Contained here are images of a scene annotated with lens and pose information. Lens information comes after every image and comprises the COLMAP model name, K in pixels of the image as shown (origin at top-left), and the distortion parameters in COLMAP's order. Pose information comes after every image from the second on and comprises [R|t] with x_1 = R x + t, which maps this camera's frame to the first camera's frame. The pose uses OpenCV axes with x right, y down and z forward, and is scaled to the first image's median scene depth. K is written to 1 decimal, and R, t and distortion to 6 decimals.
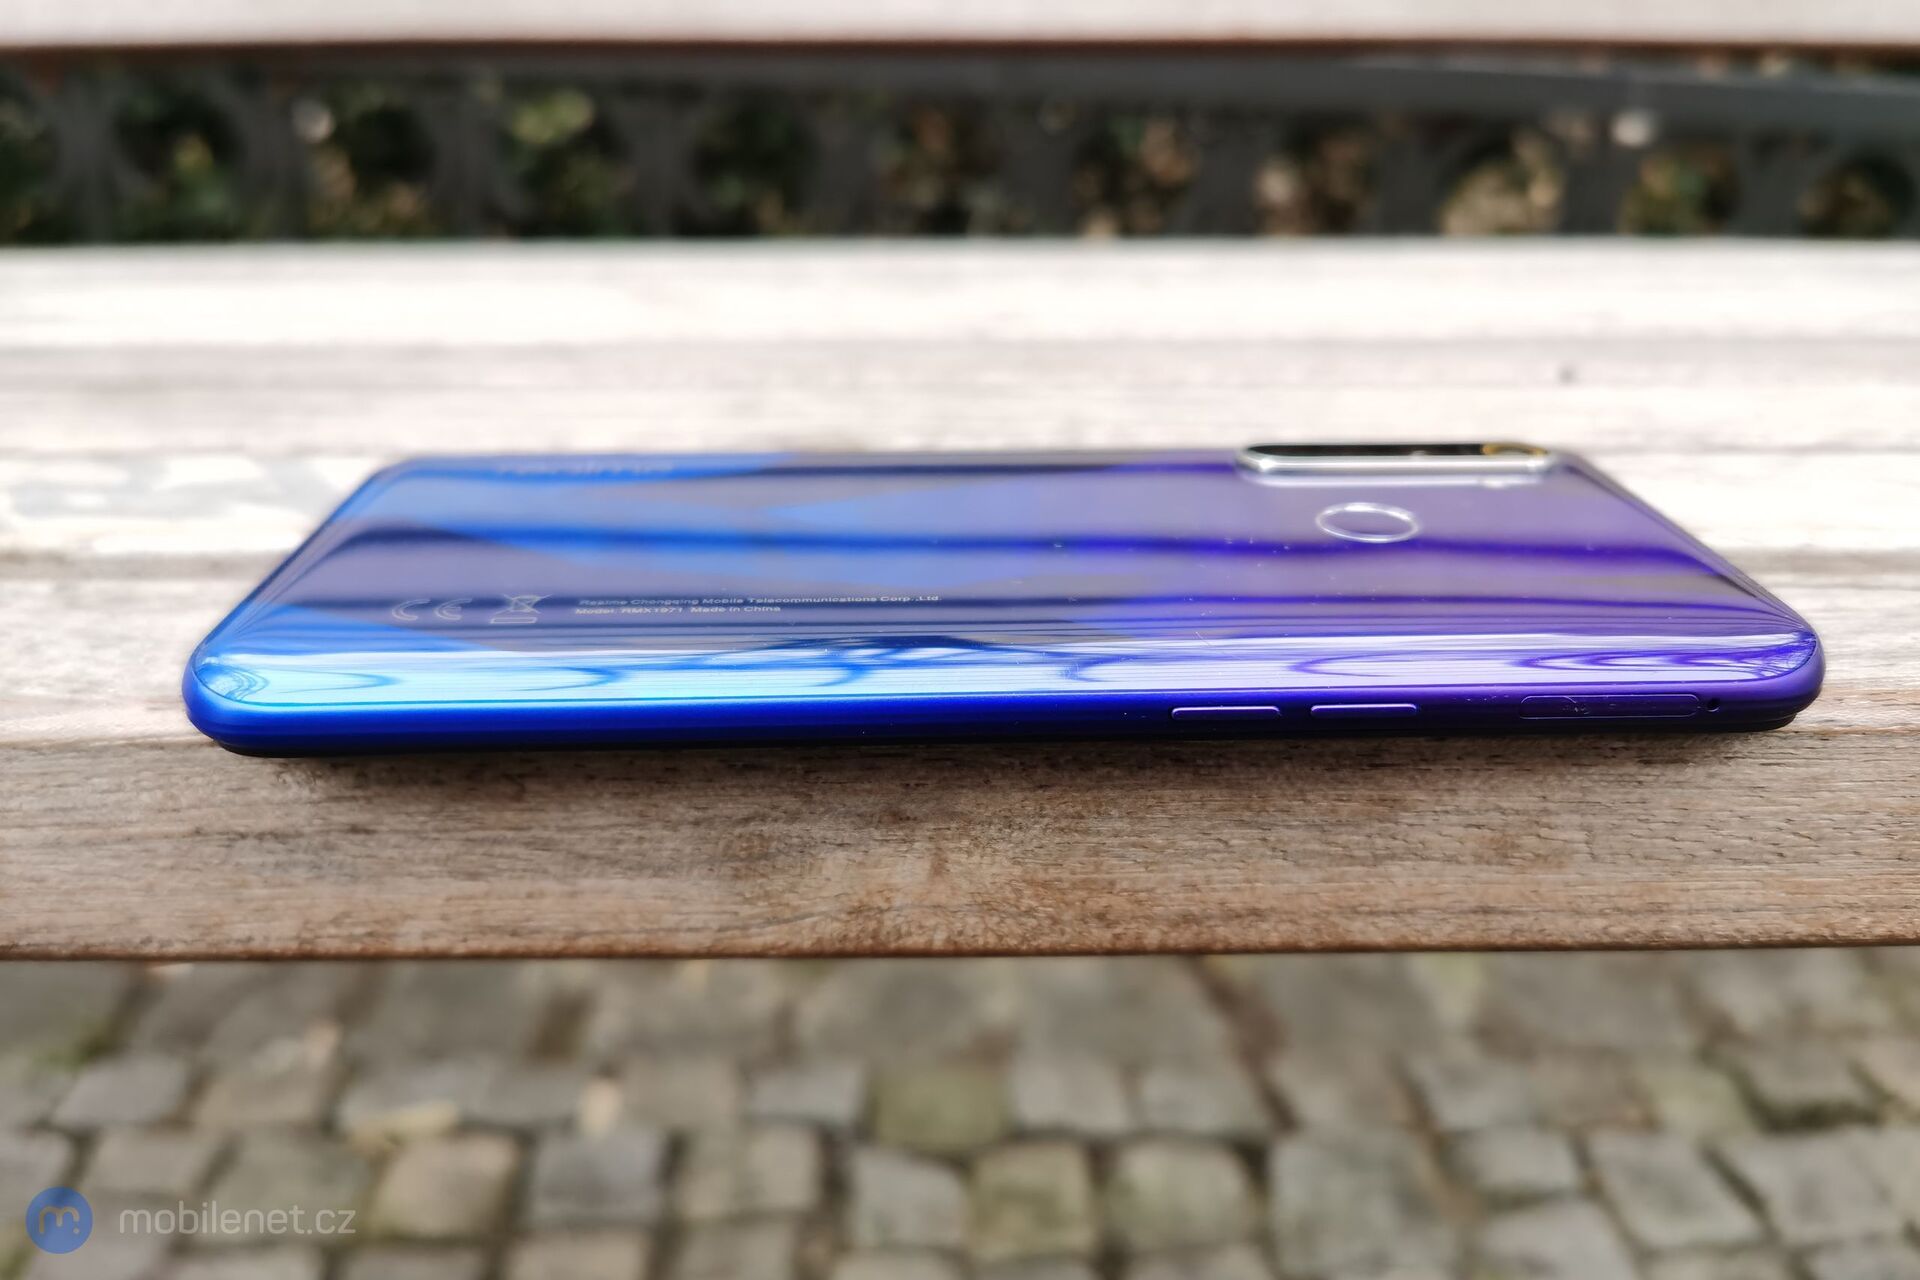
lens RADIAL K [[1526.6, 0, 950.7], [0, 1526.6, 619.1], [0, 0, 1]] dist [0.000018, -0.057433]
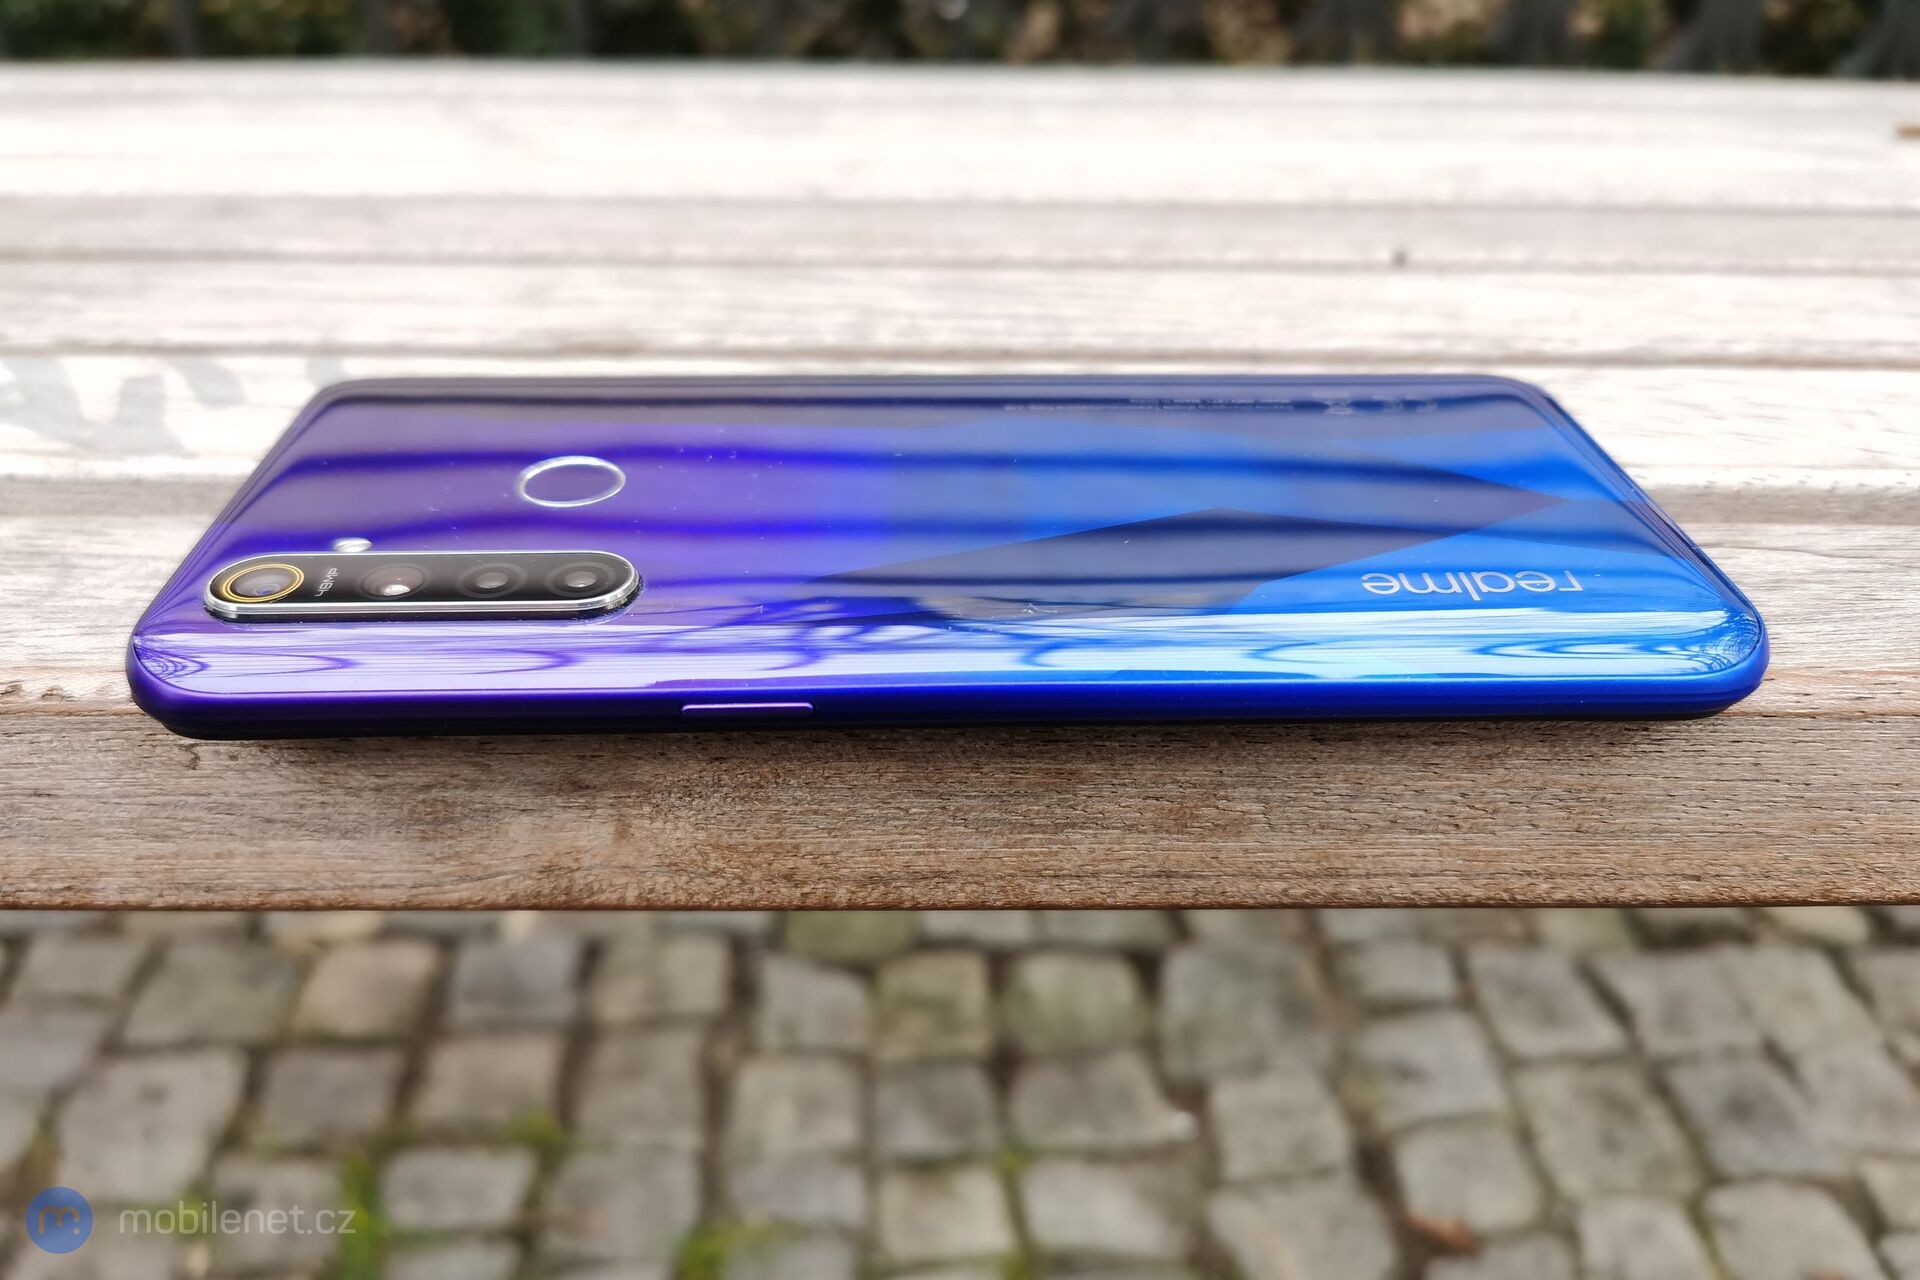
lens RADIAL K [[1526.6, 0, 952.8], [0, 1526.6, 620.5], [0, 0, 1]] dist [0.000018, -0.057433]
pose [[0.999772, 0.009406, 0.019173, 0.186038], [-0.012053, 0.989652, 0.142983, -0.120715], [-0.017630, -0.143181, 0.989539, 0.015652]]
